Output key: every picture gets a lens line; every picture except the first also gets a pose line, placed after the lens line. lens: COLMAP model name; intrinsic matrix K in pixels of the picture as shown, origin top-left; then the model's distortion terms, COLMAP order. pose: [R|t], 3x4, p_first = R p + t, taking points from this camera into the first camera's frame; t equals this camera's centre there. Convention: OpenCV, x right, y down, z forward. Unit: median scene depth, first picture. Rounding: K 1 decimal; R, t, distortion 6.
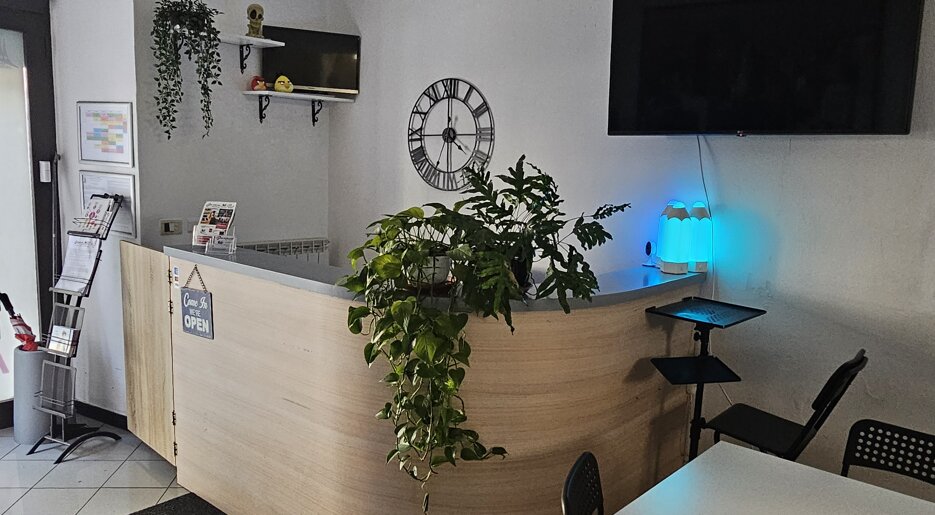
lens RADIAL K [[716.1, 0, 460.4], [0, 716.1, 259.2], [0, 0, 1]] dist [0.010970, 0.016307]
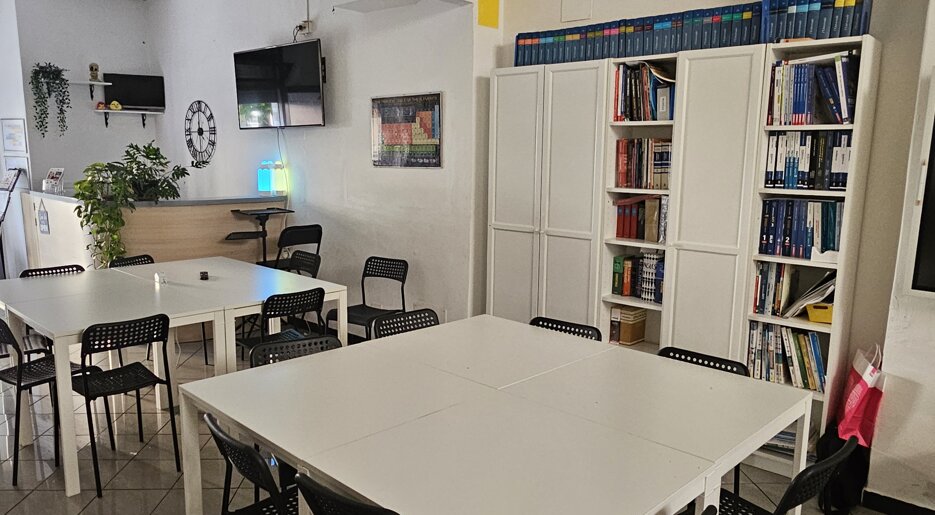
lens RADIAL K [[716.1, 0, 474.7], [0, 716.1, 257.0], [0, 0, 1]] dist [0.010970, 0.016307]
pose [[0.998322, -0.018852, -0.054759, 0.793827], [0.019188, 0.999800, 0.005618, 0.152114], [0.054642, -0.006659, 0.998484, -0.804566]]
